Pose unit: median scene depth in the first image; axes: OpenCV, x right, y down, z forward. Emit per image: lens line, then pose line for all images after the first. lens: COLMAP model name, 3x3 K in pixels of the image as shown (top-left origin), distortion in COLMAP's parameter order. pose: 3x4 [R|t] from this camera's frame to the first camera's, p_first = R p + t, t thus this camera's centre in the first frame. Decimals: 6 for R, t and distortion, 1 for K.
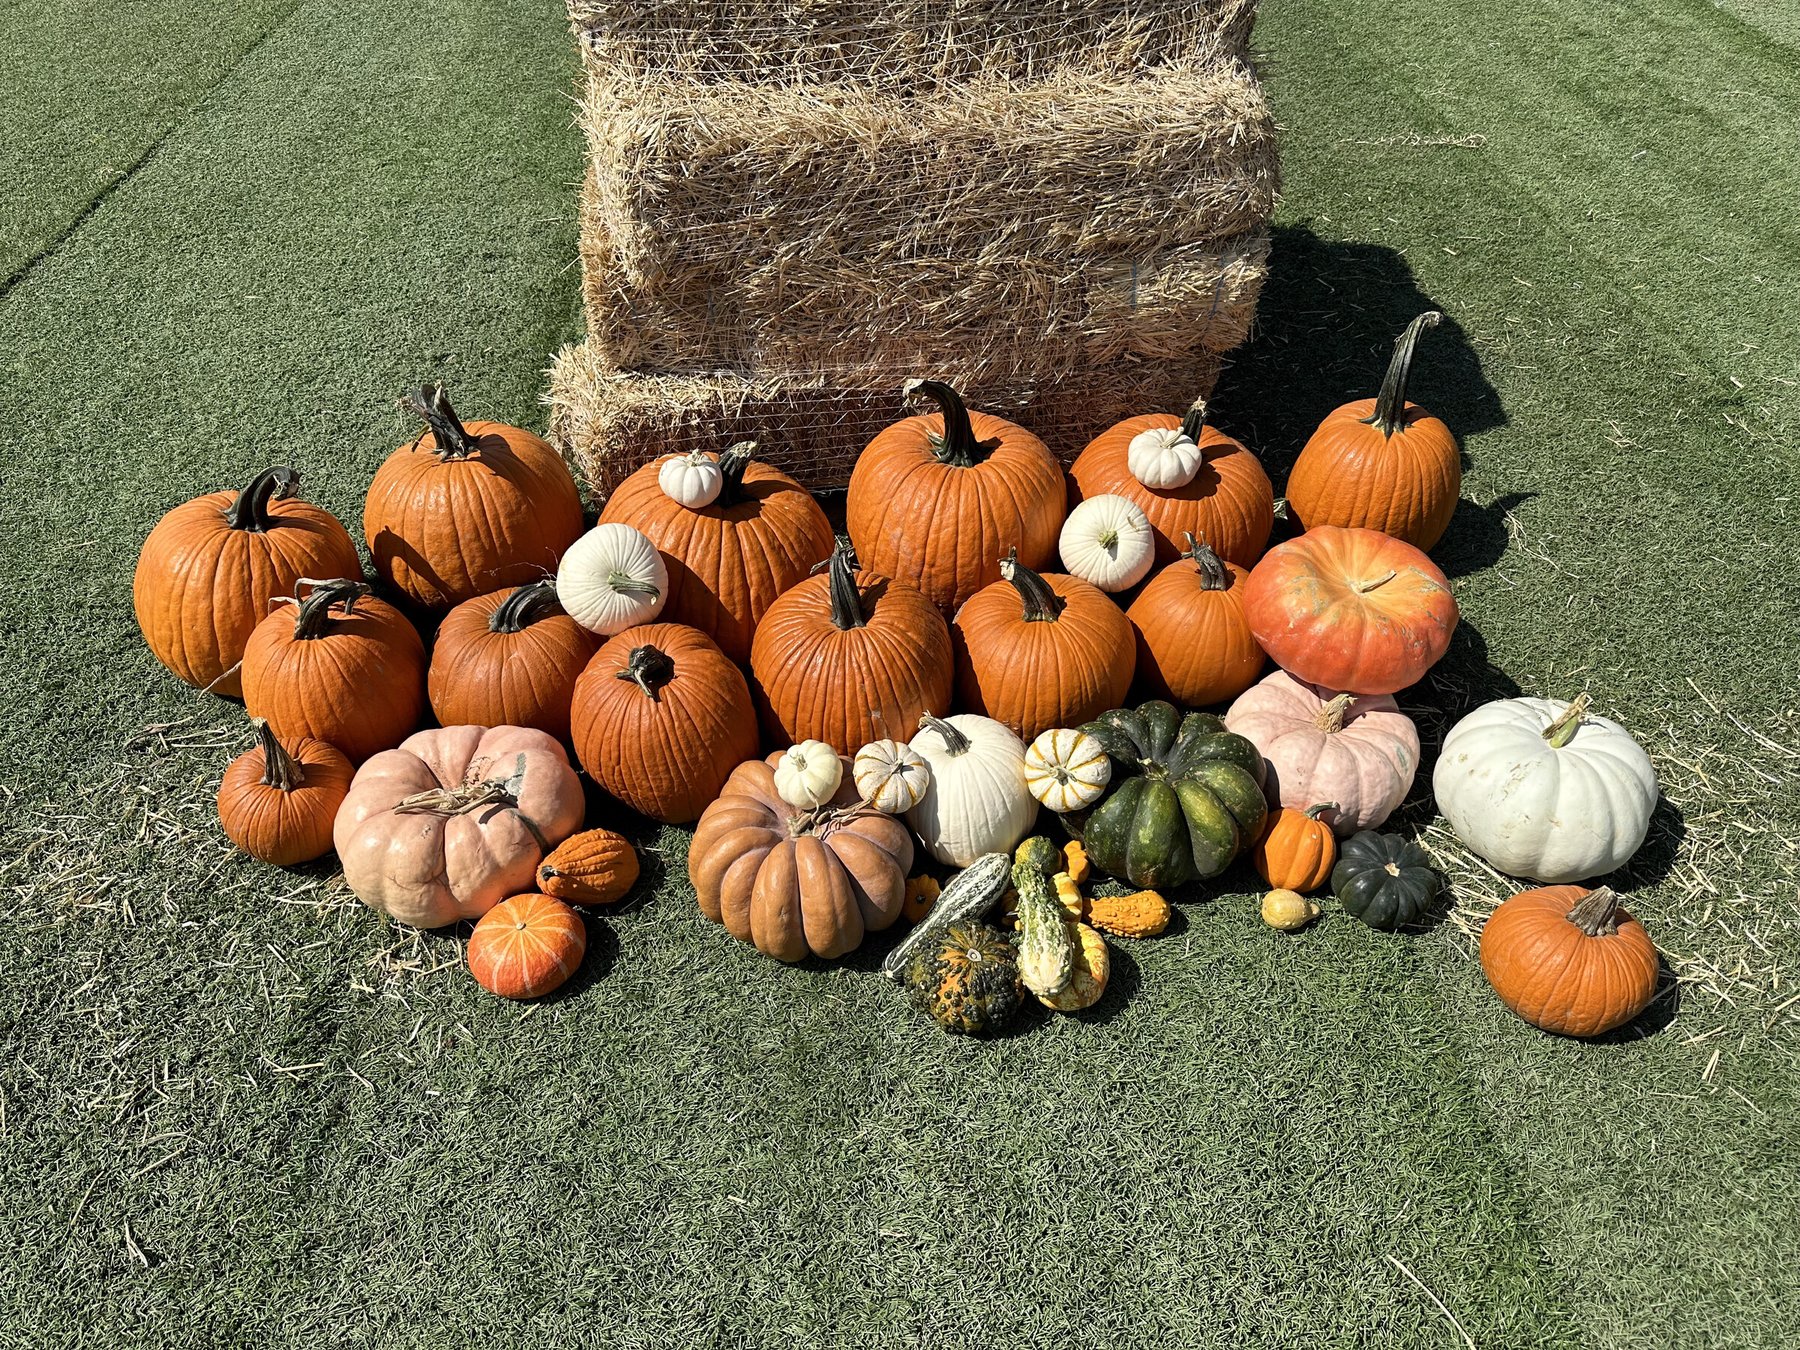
lens RADIAL K [[1251.4, 0, 900.0], [0, 1251.4, 675.0], [0, 0, 1]] dist [0.003479, -0.009854]
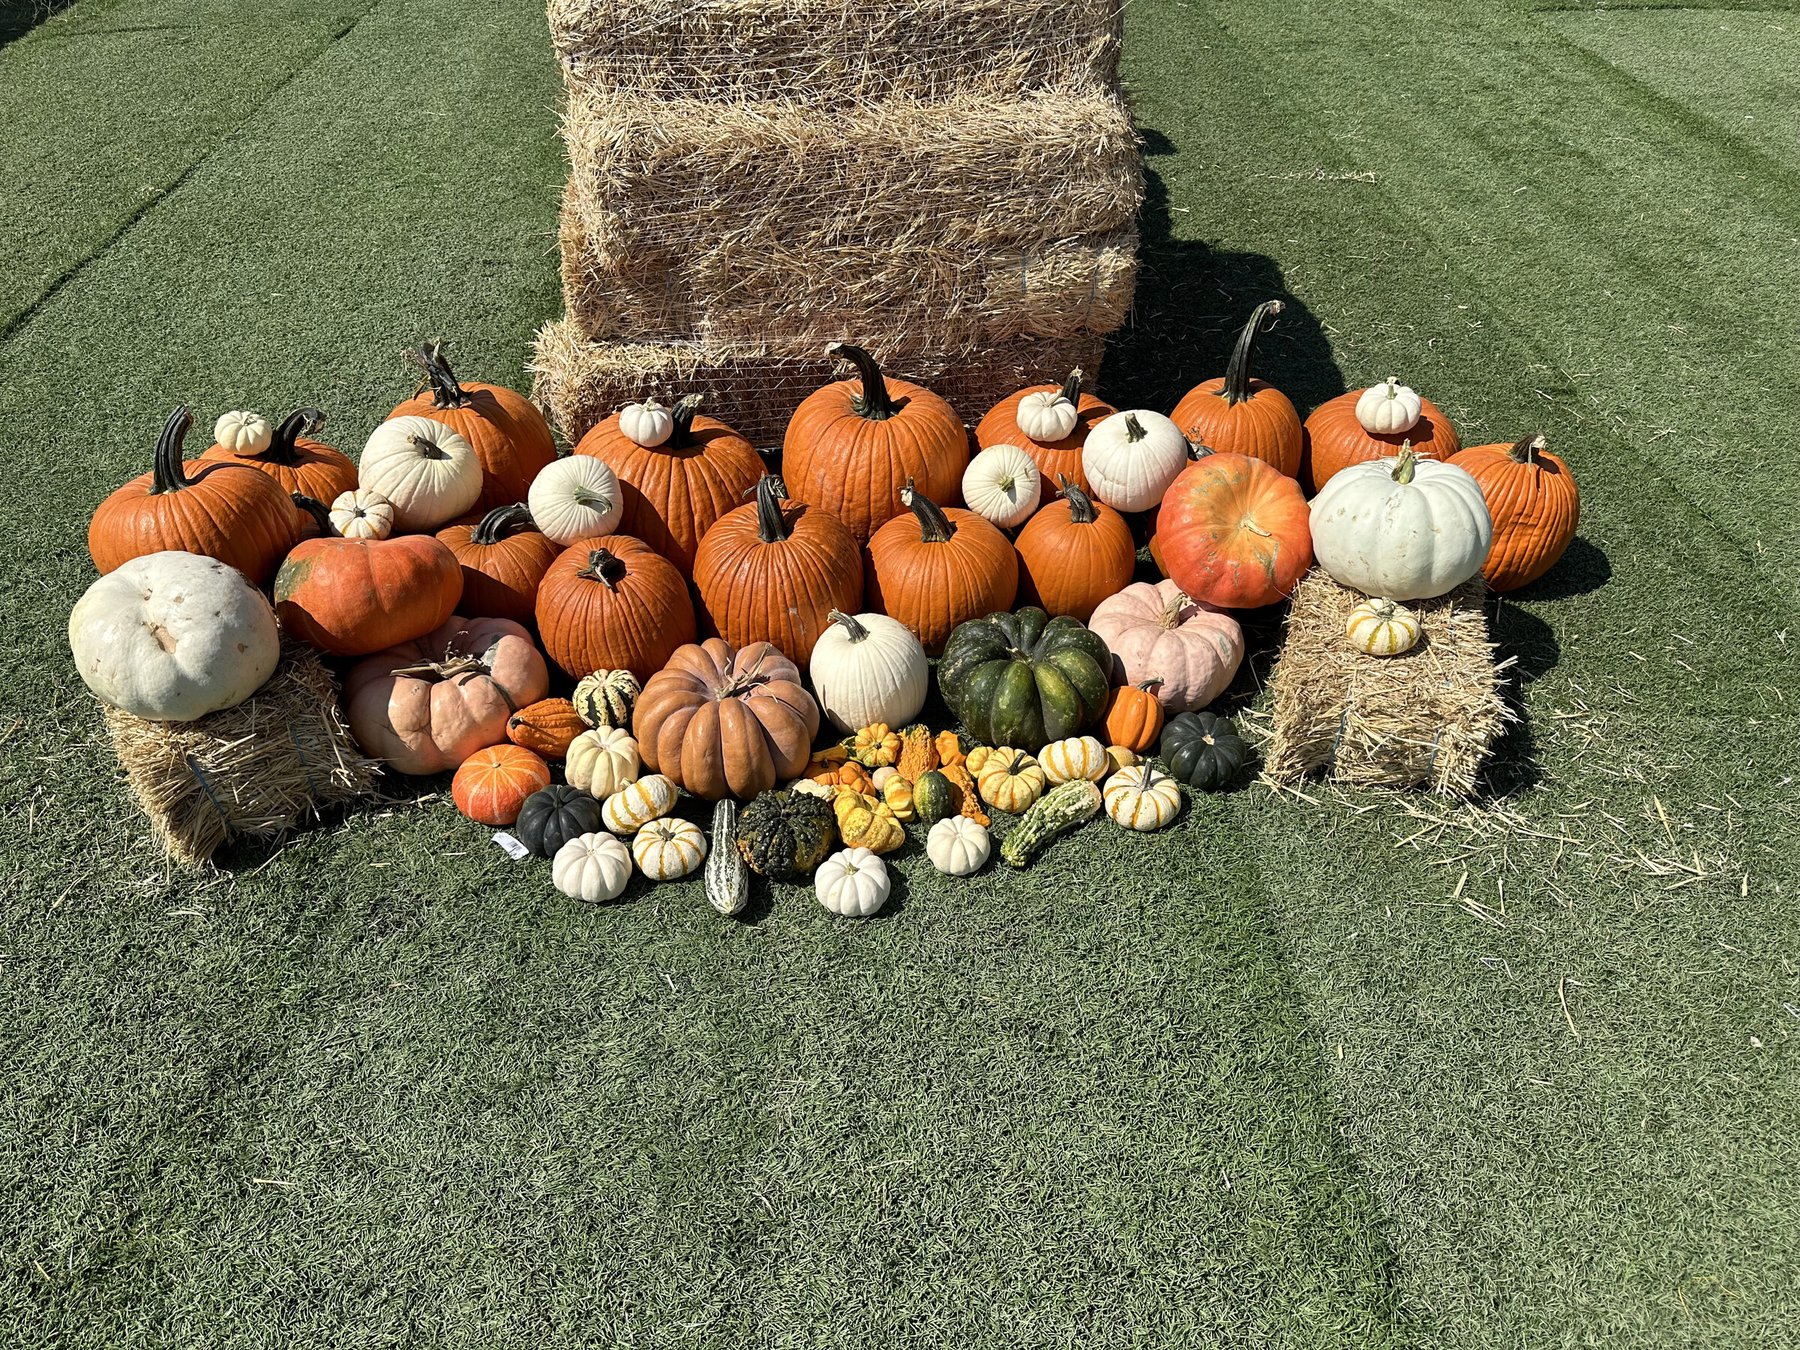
lens RADIAL K [[1258.9, 0, 914.9], [0, 1258.9, 680.0], [0, 0, 1]] dist [0.015942, -0.022555]
pose [[0.999946, 0.009054, 0.005168, 0.083560], [-0.008823, 0.999027, -0.043216, 0.135254], [-0.005554, 0.043168, 0.999052, -0.191718]]
